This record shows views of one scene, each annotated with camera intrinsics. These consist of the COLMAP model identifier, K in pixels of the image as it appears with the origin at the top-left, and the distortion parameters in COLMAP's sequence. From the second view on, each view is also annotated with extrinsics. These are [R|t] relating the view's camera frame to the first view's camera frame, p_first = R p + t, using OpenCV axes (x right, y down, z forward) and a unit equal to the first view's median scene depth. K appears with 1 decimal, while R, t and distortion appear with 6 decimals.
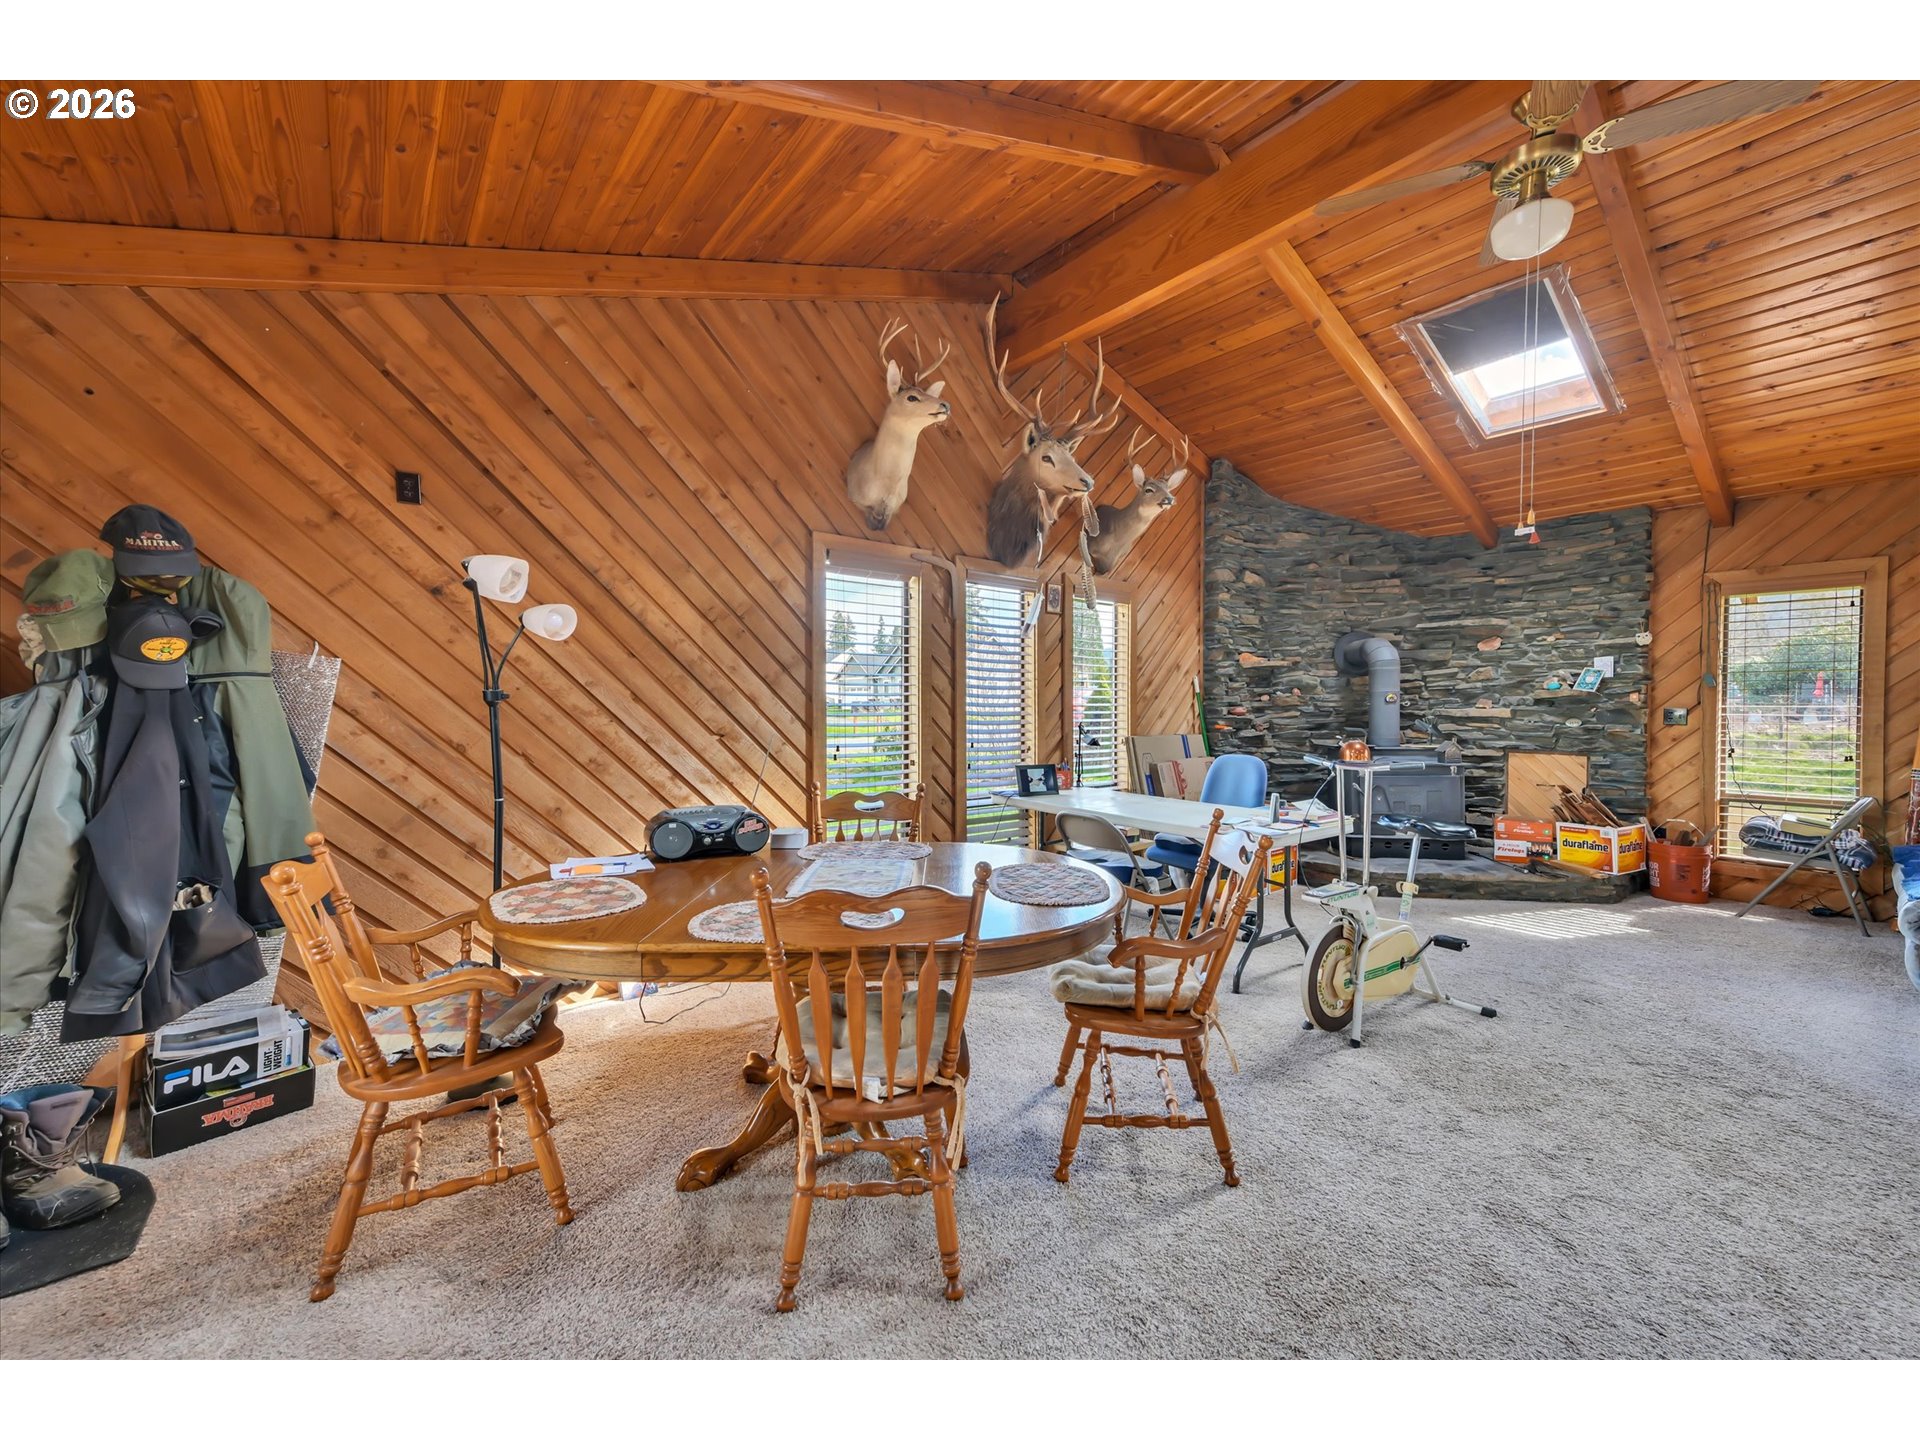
lens RADIAL K [[770.3, 0, 1005.9], [0, 770.3, 712.6], [0, 0, 1]] dist [0.023355, 0.000165]
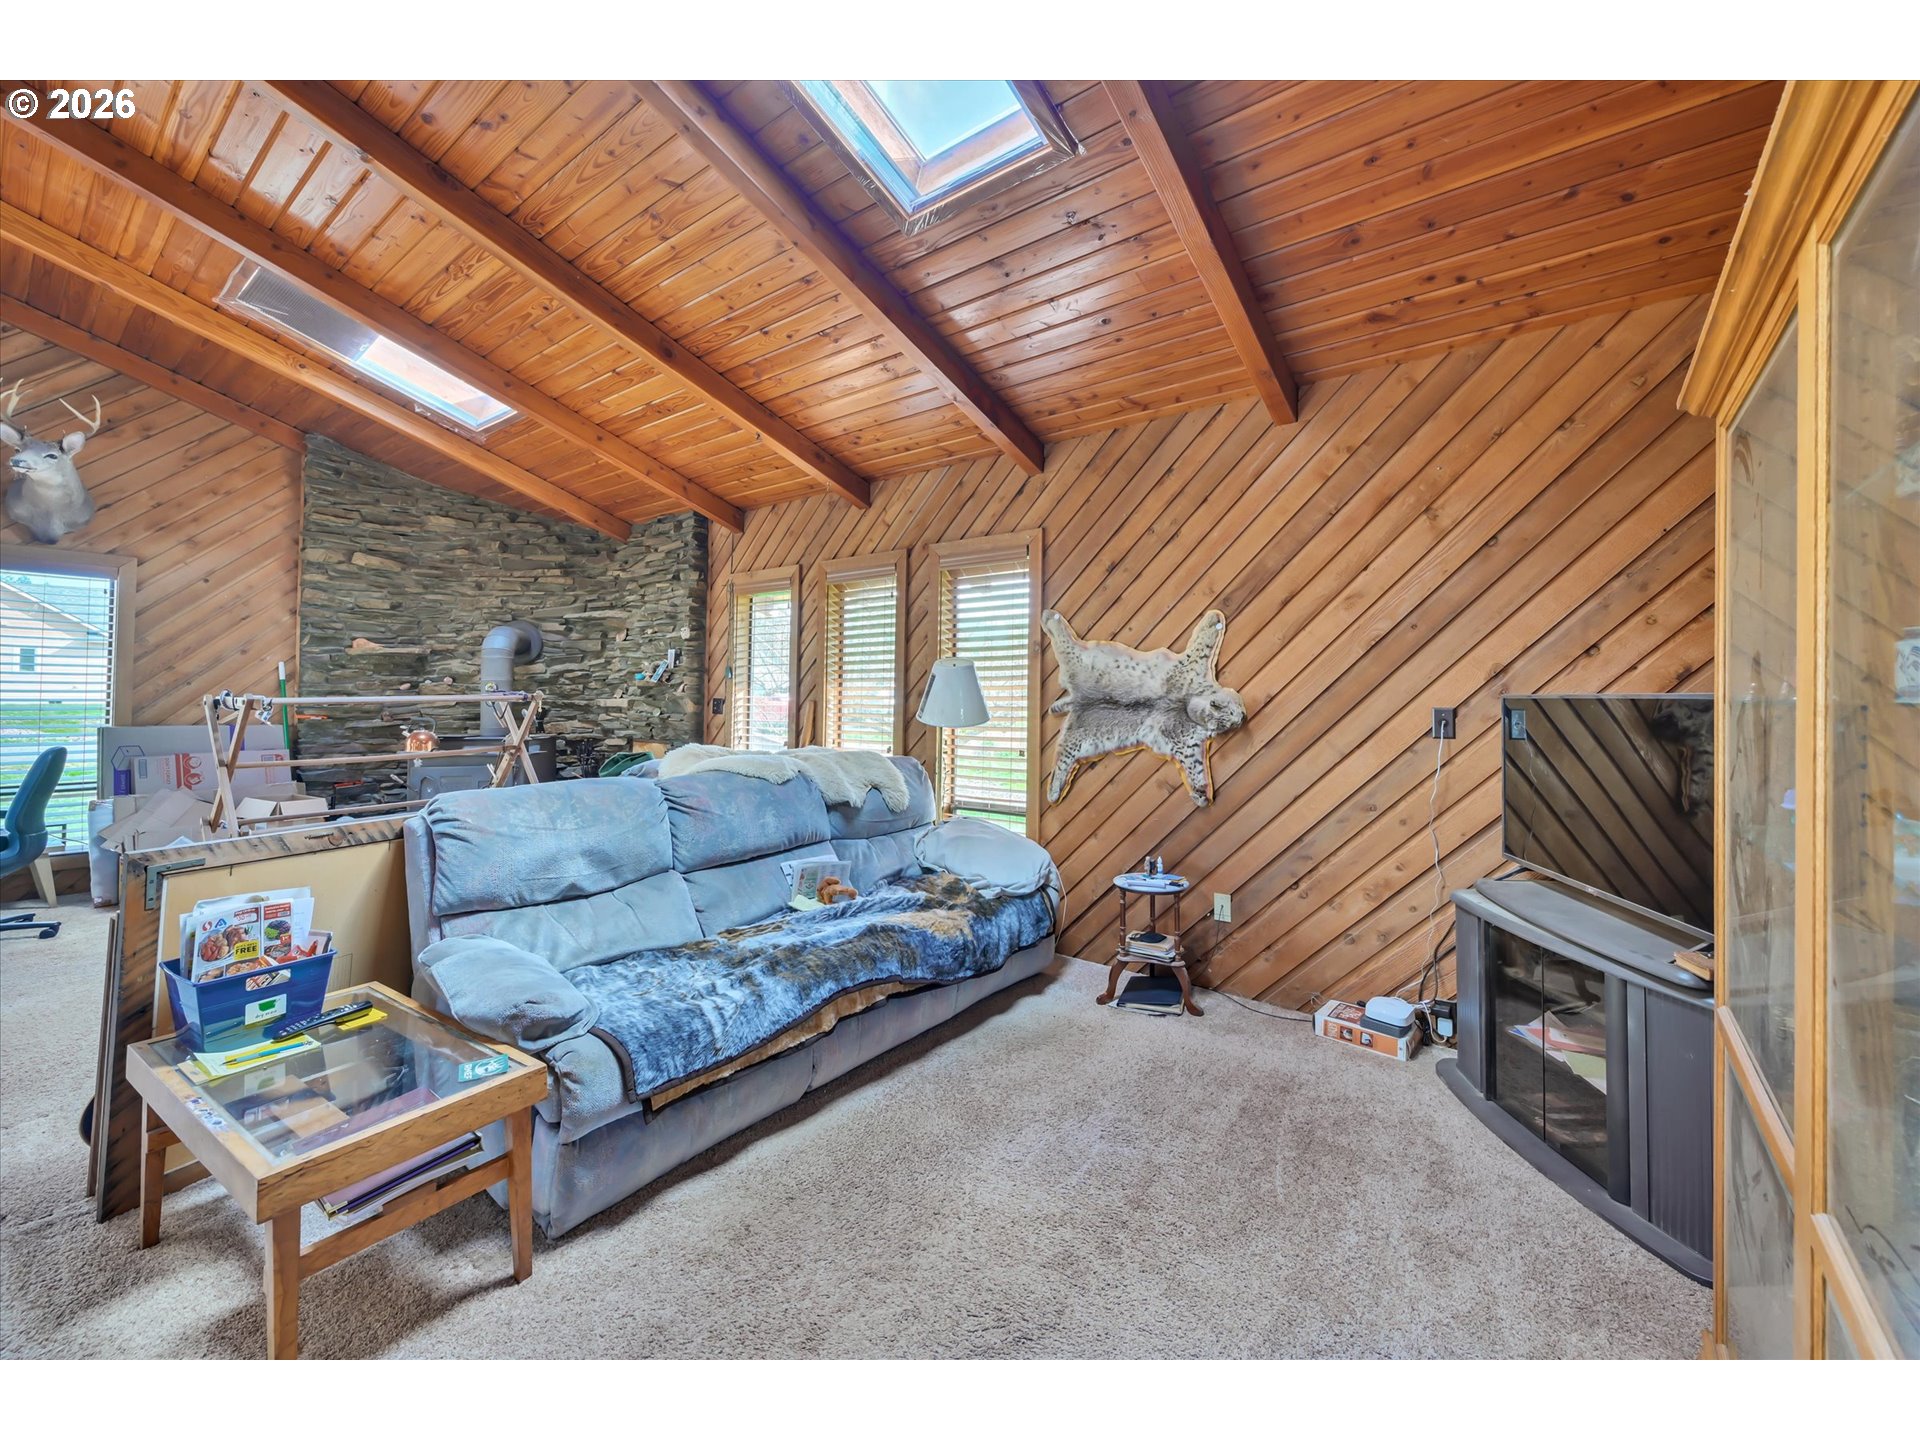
lens RADIAL K [[765.5, 0, 990.4], [0, 765.5, 689.8], [0, 0, 1]] dist [-0.000979, 0.000488]
pose [[0.974830, 0.010304, 0.222712, 0.986899], [-0.005375, 0.999727, -0.022725, 0.004758], [-0.222885, 0.020956, 0.974619, -0.109326]]
